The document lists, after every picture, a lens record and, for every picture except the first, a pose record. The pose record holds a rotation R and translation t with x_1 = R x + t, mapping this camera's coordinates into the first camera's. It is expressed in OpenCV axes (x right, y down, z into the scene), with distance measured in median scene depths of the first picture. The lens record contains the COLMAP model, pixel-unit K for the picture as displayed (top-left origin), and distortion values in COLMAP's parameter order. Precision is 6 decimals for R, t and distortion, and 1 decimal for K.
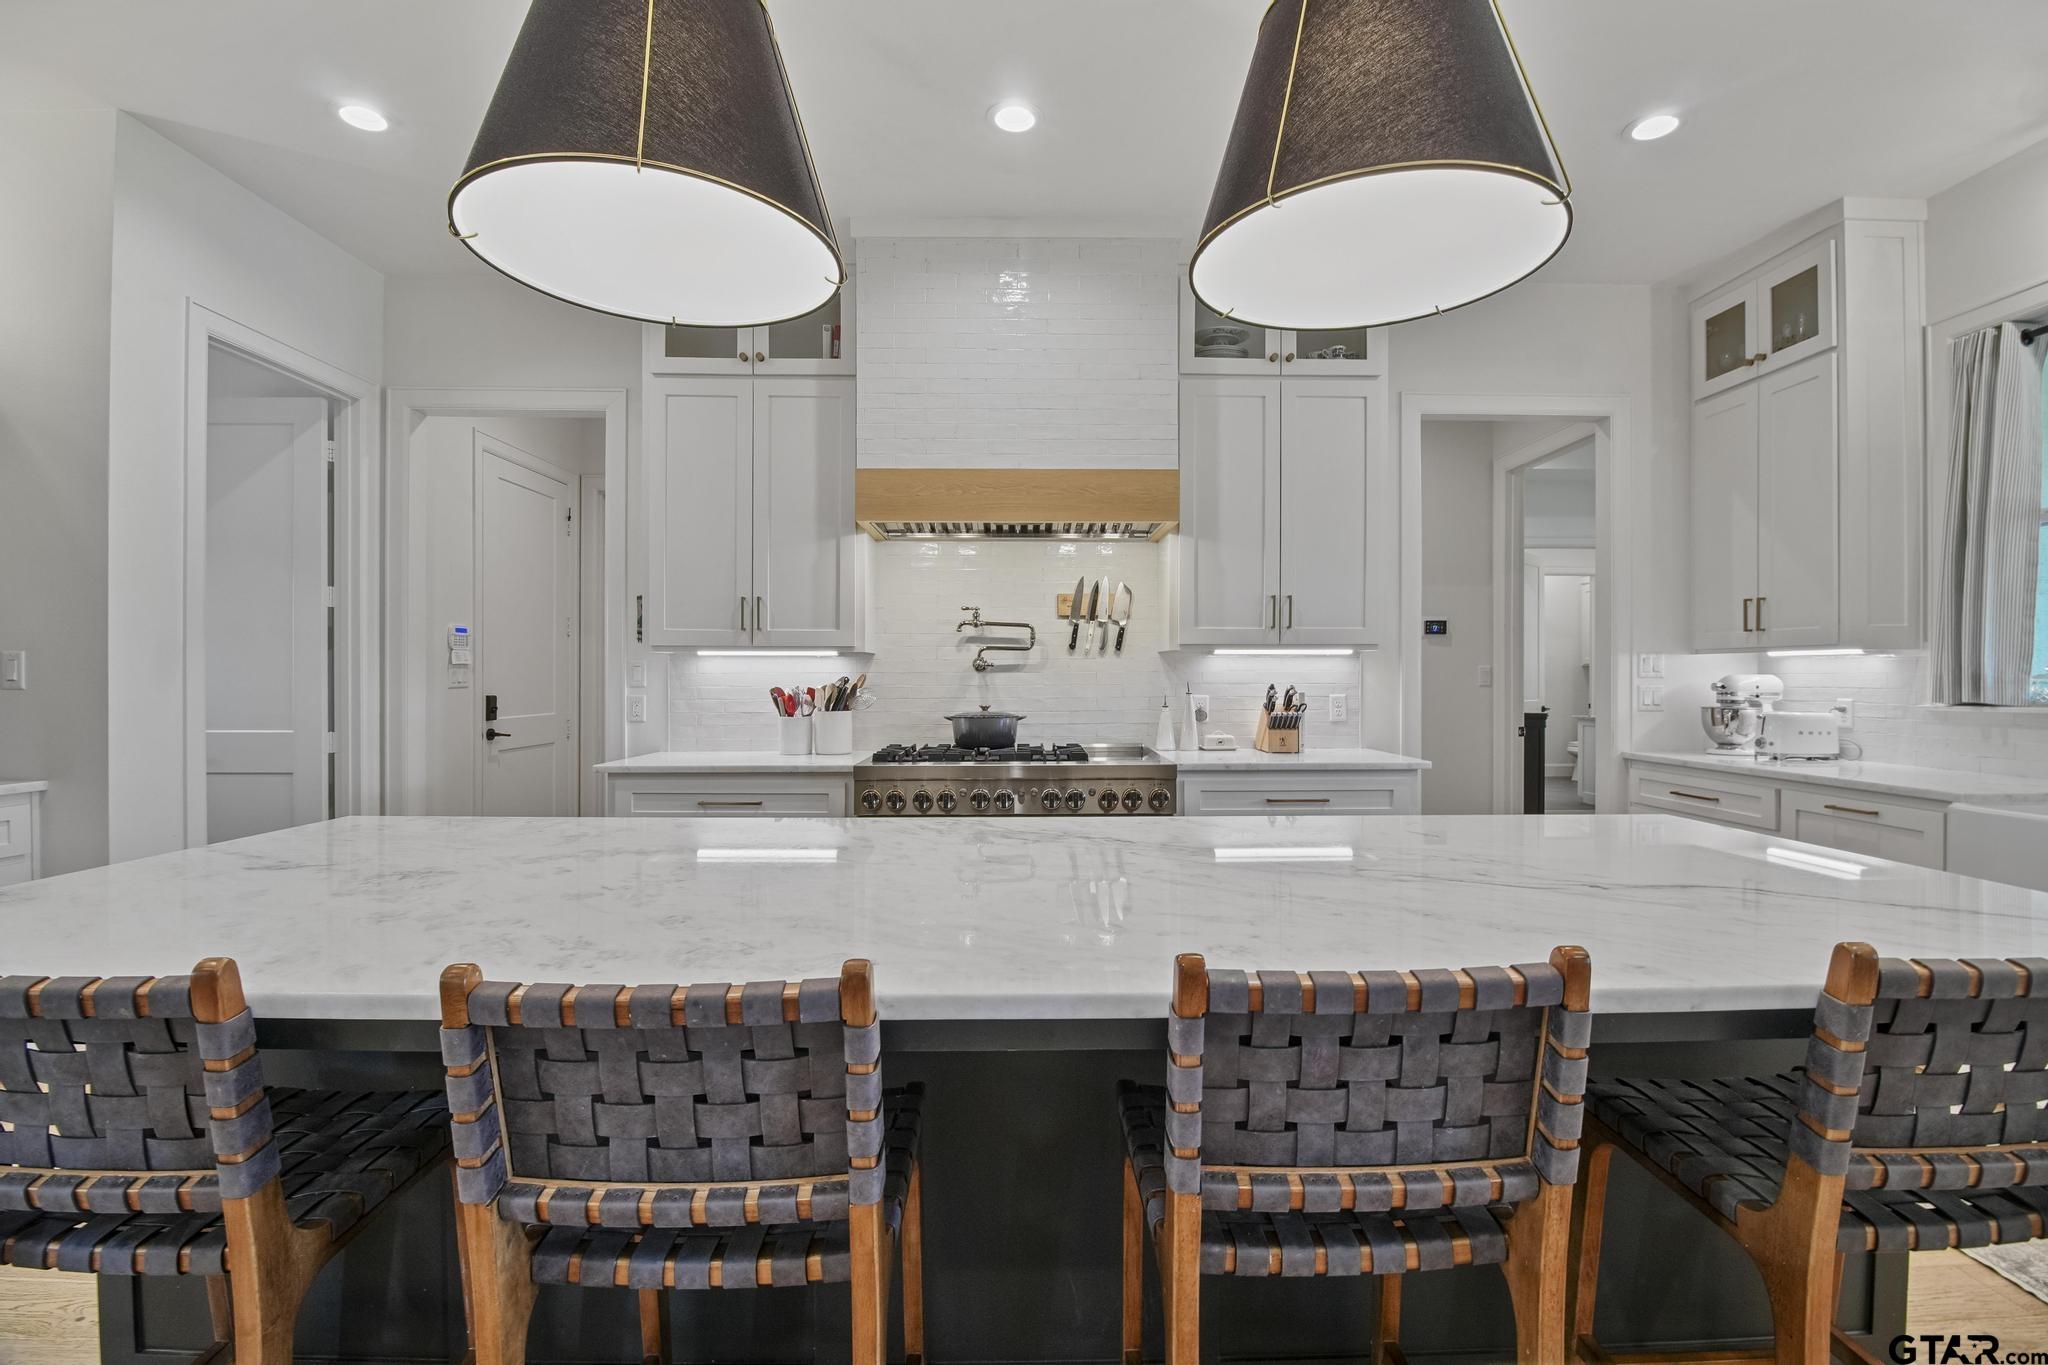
lens RADIAL K [[881.5, 0, 1044.0], [0, 881.5, 674.0], [0, 0, 1]] dist [-0.005582, -0.000764]
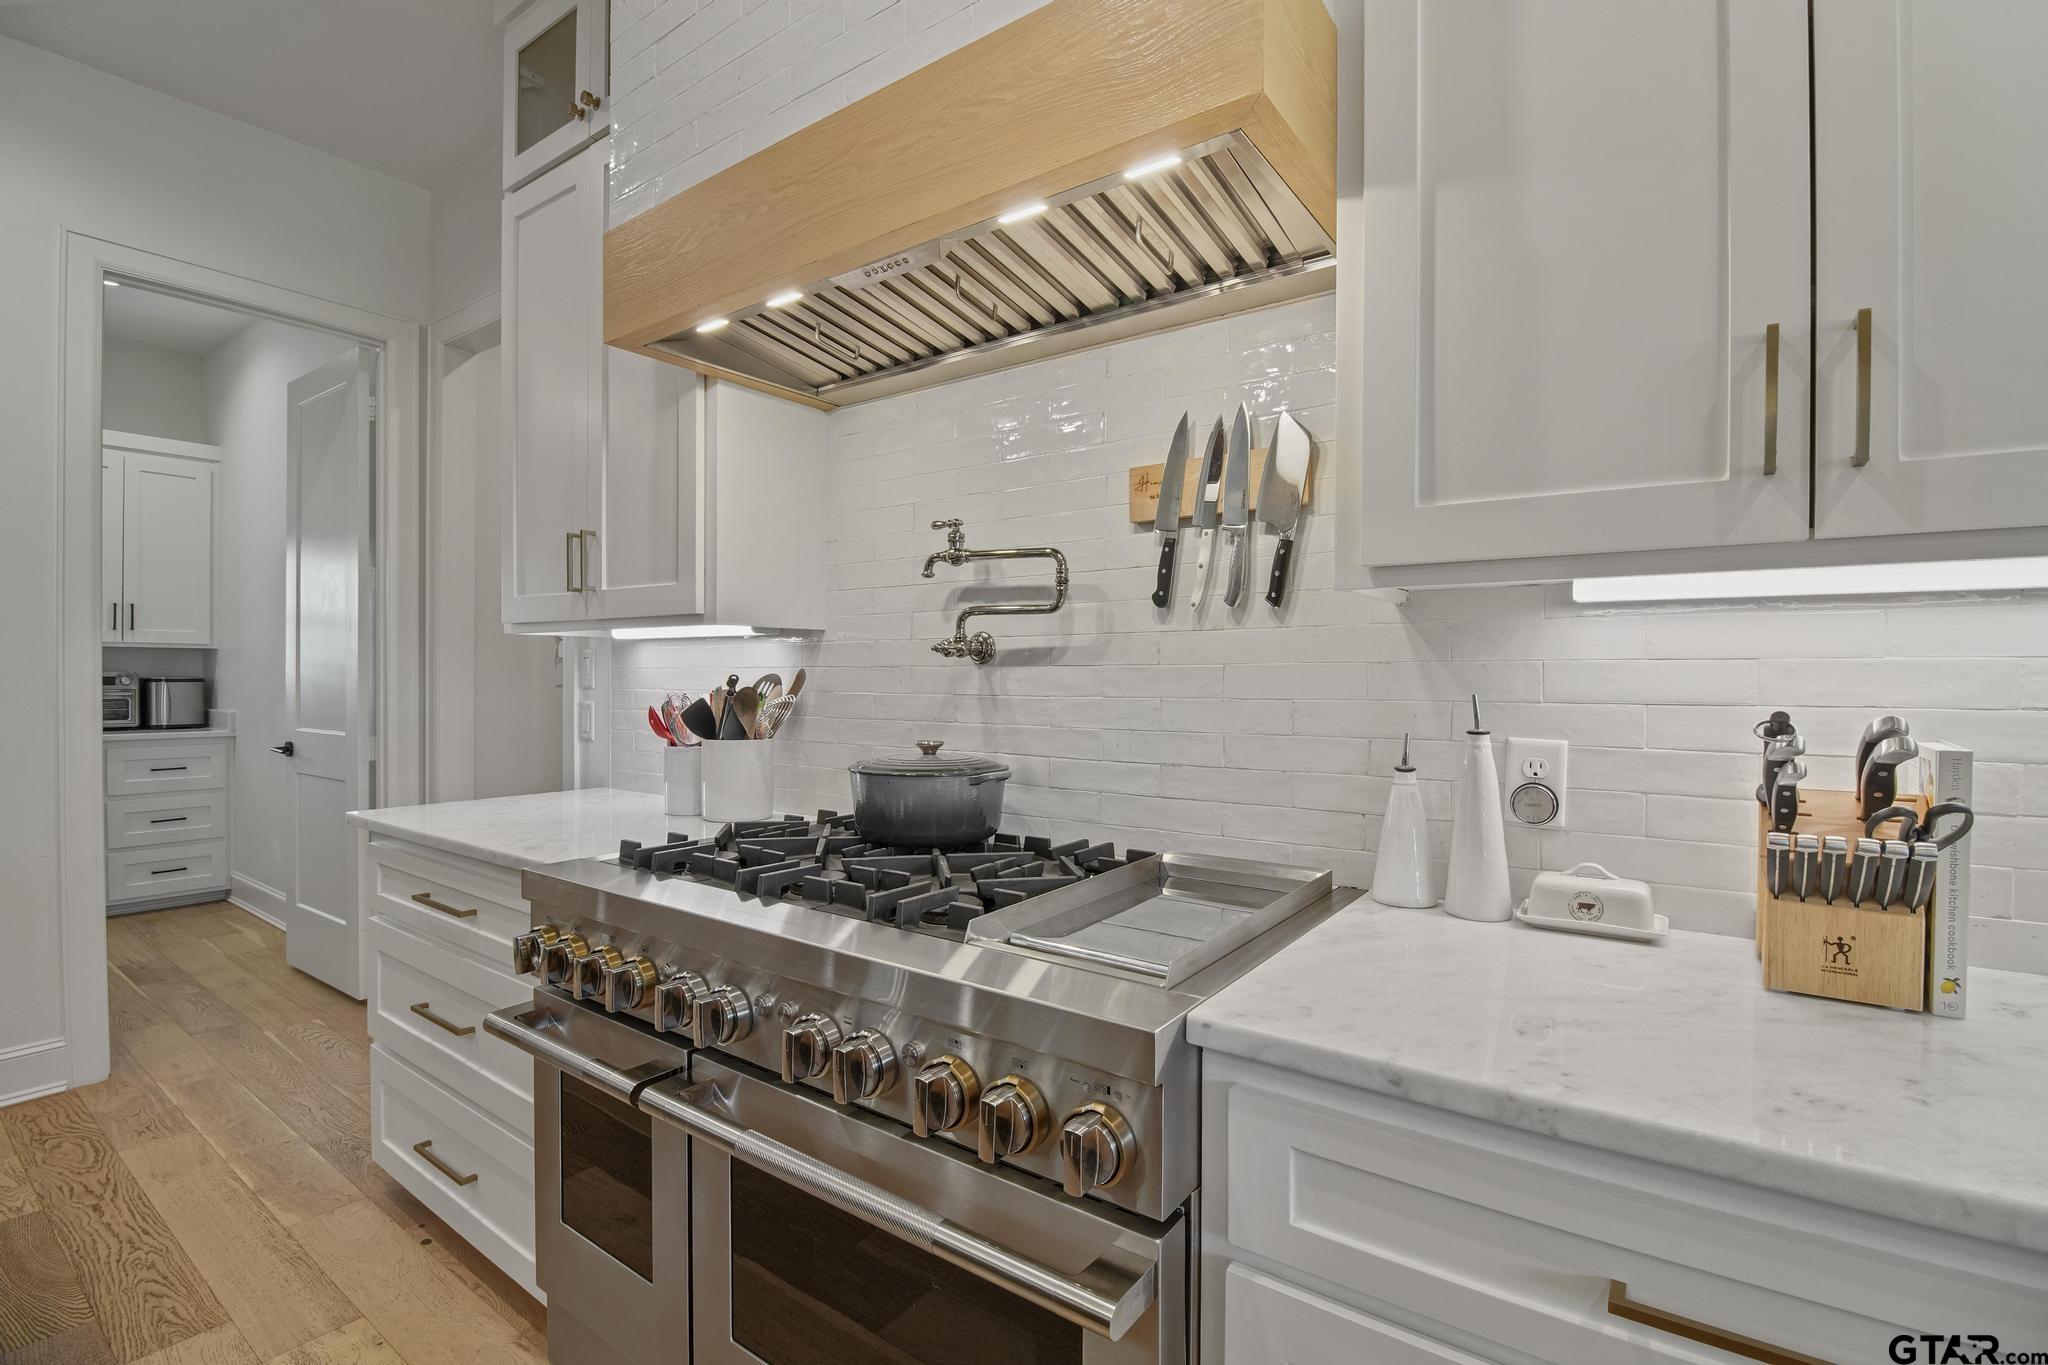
lens RADIAL K [[922.9, 0, 1030.5], [0, 922.9, 683.0], [0, 0, 1]] dist [-0.017499, -0.001077]
pose [[0.800935, 0.009708, -0.598673, 0.236436], [-0.003429, 0.999927, 0.011628, 0.001341], [0.598742, -0.007260, 0.800909, 0.658600]]
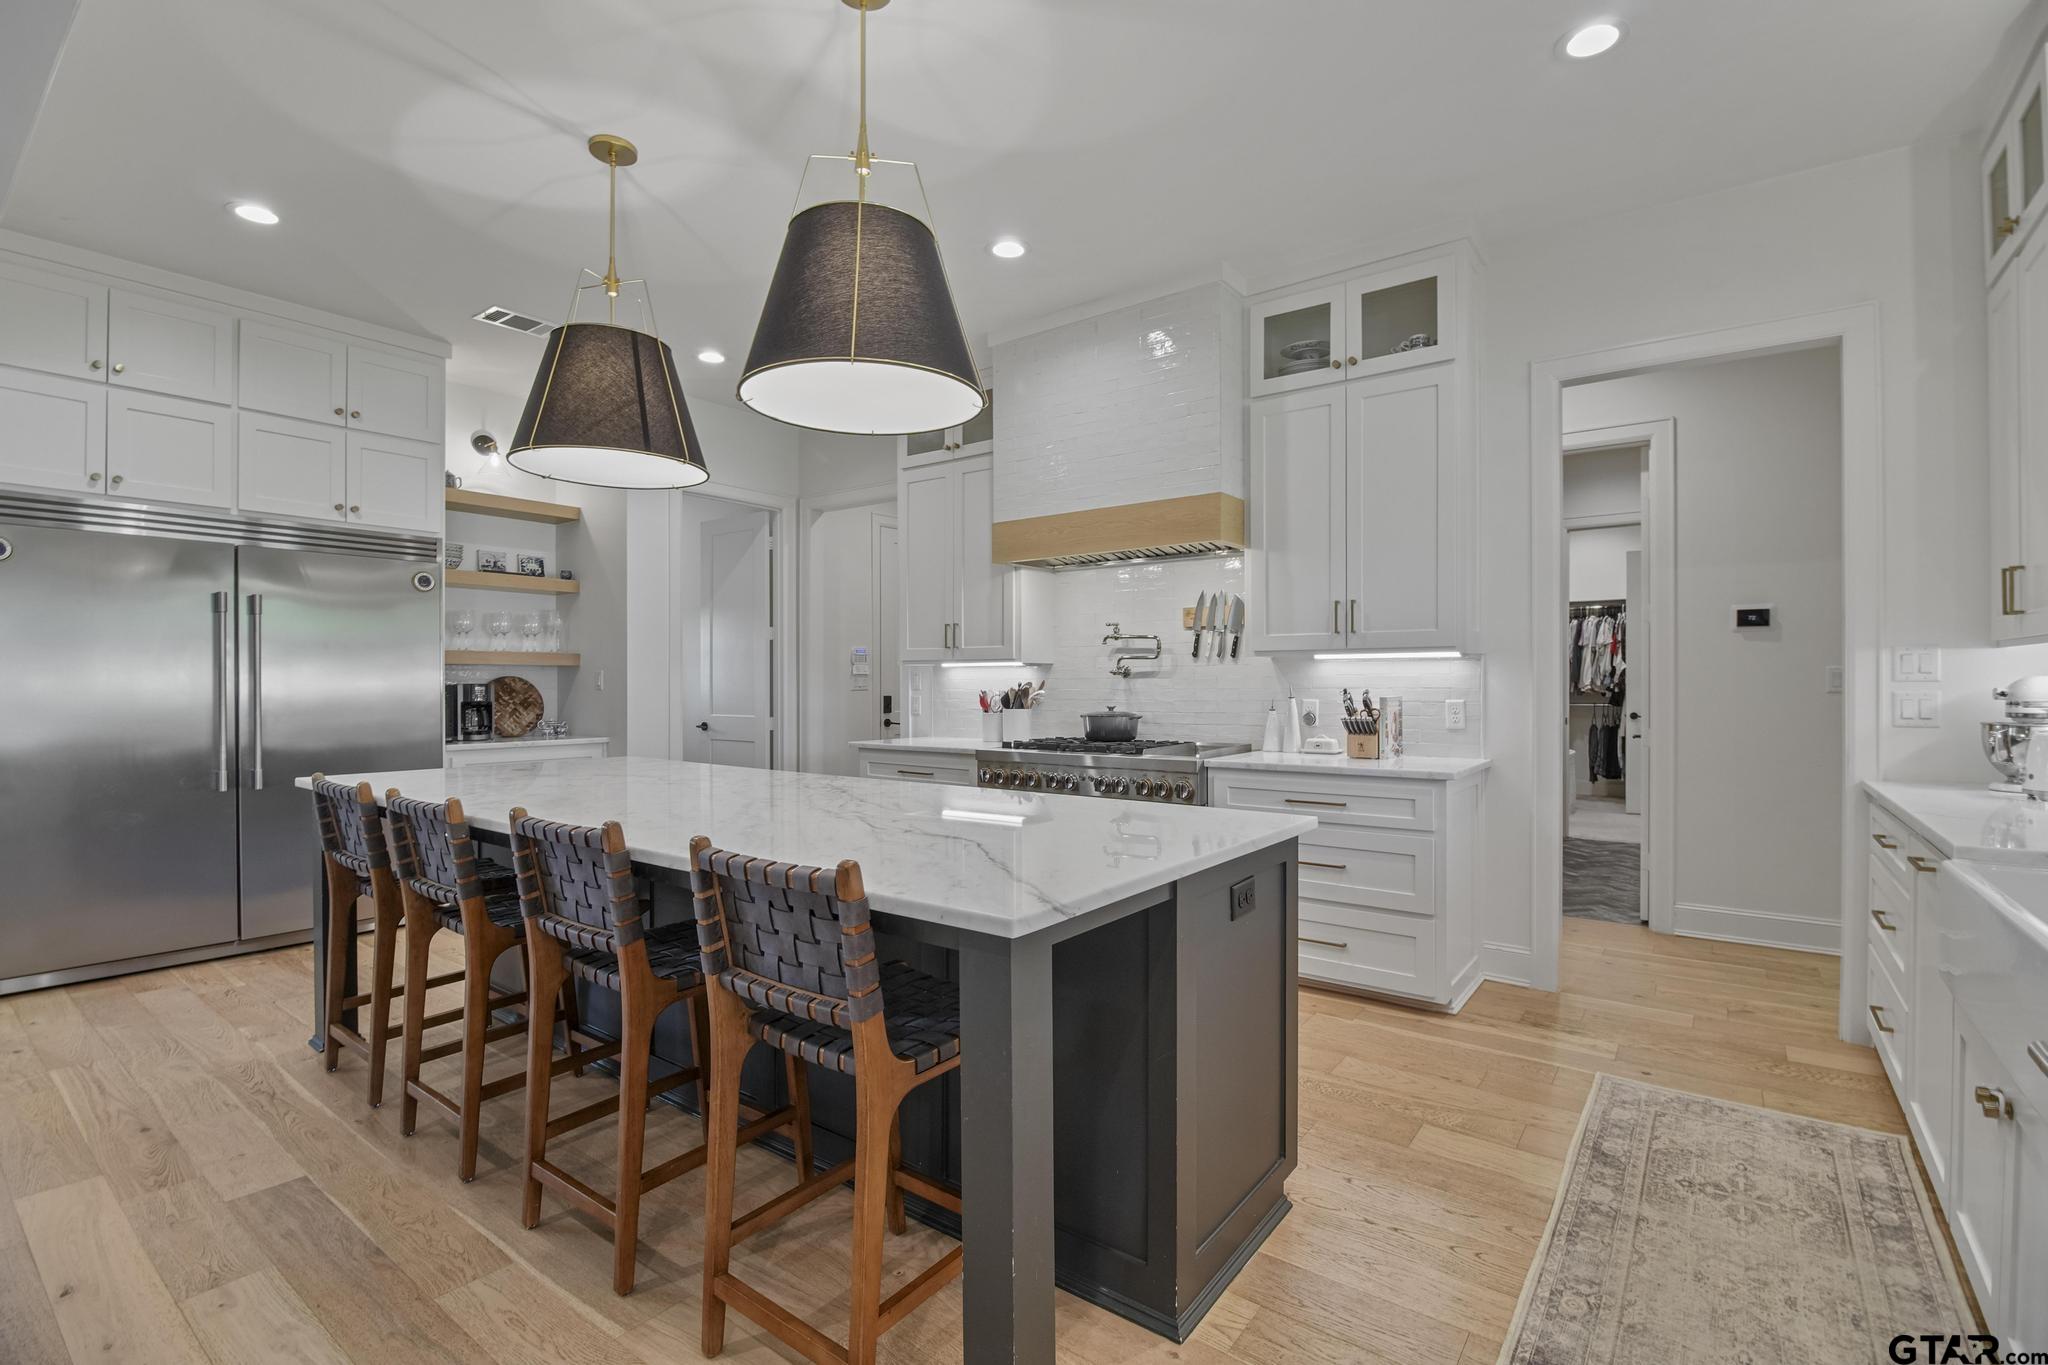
lens RADIAL K [[922.9, 0, 1026.0], [0, 922.9, 681.8], [0, 0, 1]] dist [-0.017499, -0.001077]
pose [[0.783730, -0.002136, -0.621098, 0.604468], [0.003092, 0.999995, 0.000463, 0.001934], [0.621094, -0.002284, 0.783733, -0.044280]]
